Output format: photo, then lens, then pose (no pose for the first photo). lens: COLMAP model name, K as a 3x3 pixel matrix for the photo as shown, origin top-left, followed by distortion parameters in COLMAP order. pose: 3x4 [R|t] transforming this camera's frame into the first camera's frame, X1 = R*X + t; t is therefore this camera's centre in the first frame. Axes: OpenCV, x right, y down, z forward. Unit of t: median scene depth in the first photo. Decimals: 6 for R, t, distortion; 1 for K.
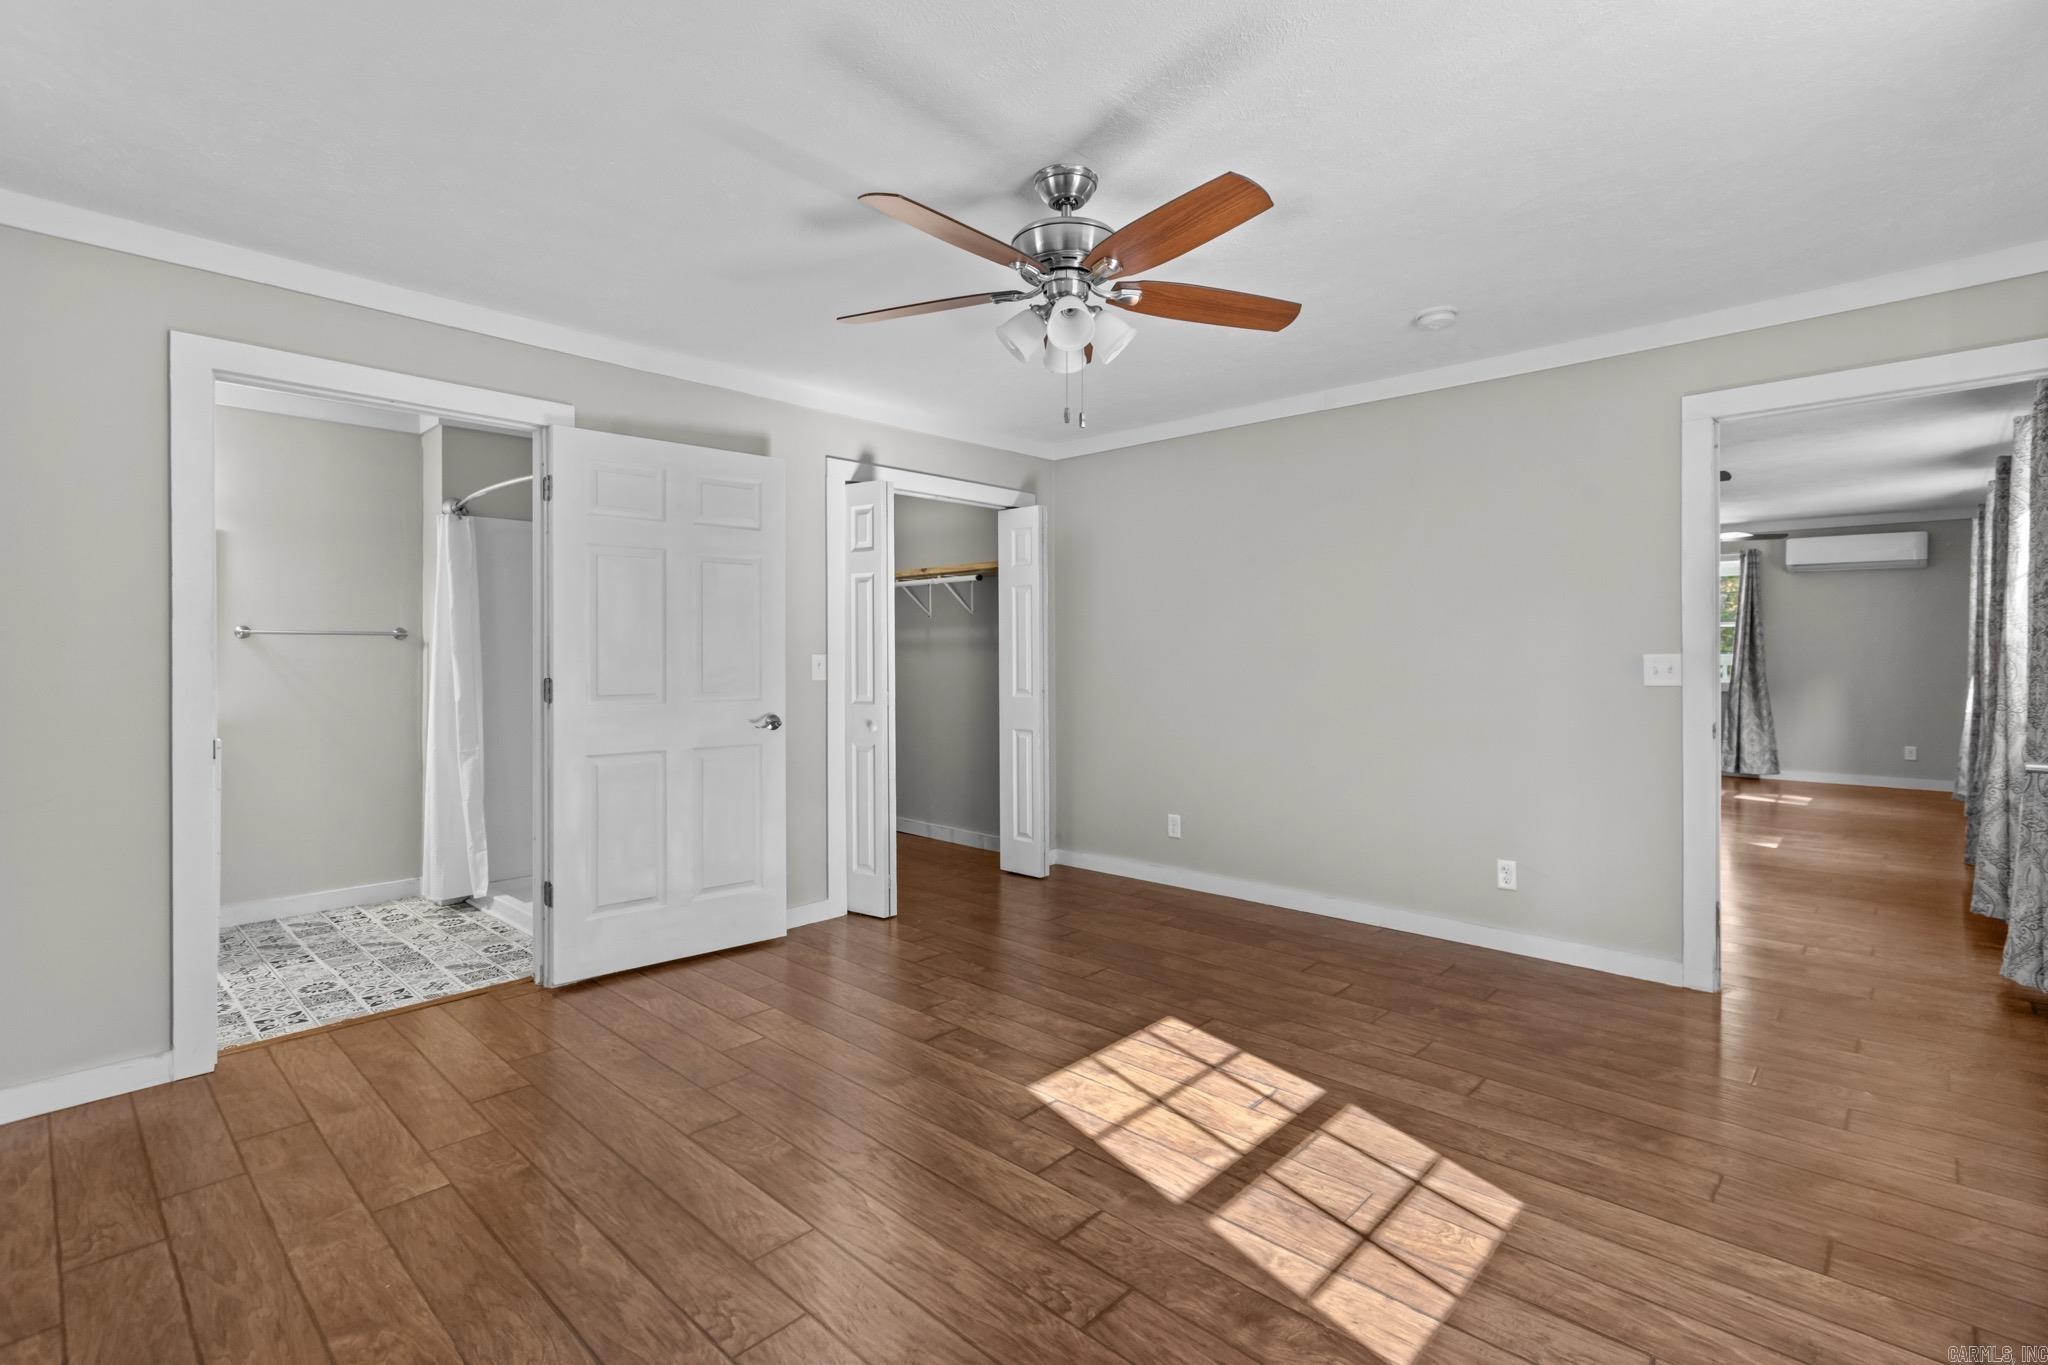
lens RADIAL K [[921.2, 0, 1032.0], [0, 921.2, 647.8], [0, 0, 1]] dist [0.000122, 0.000103]
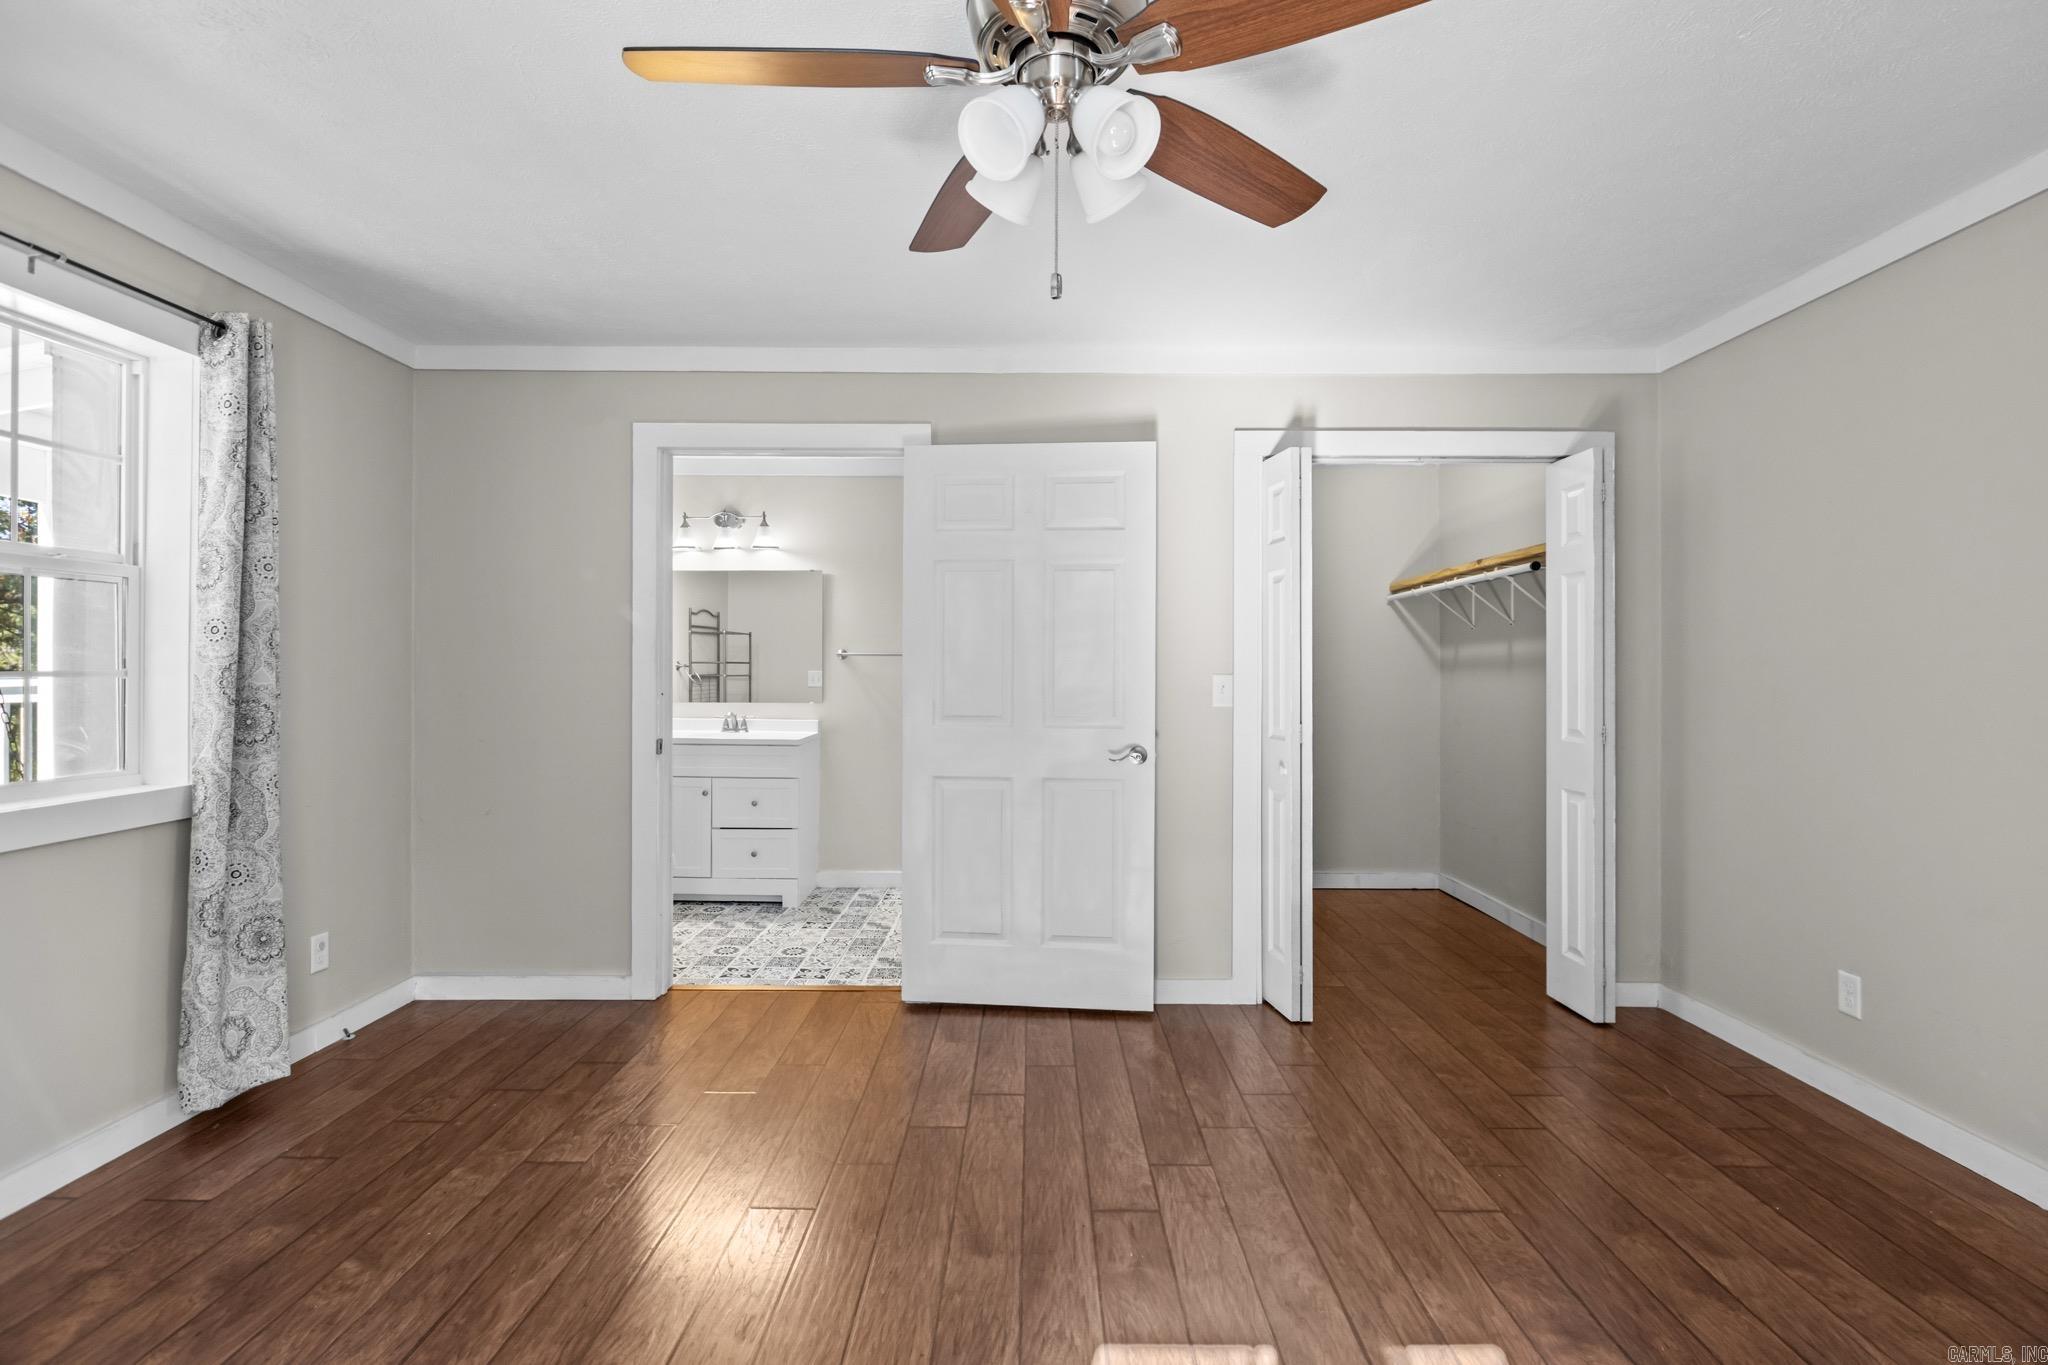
lens RADIAL K [[953.1, 0, 1029.8], [0, 953.1, 668.7], [0, 0, 1]] dist [-0.005833, -0.000431]
pose [[0.684452, 0.002410, -0.729054, 0.324270], [-0.000372, 0.999996, 0.002957, -0.000928], [0.729058, -0.001753, 0.684450, 0.371837]]
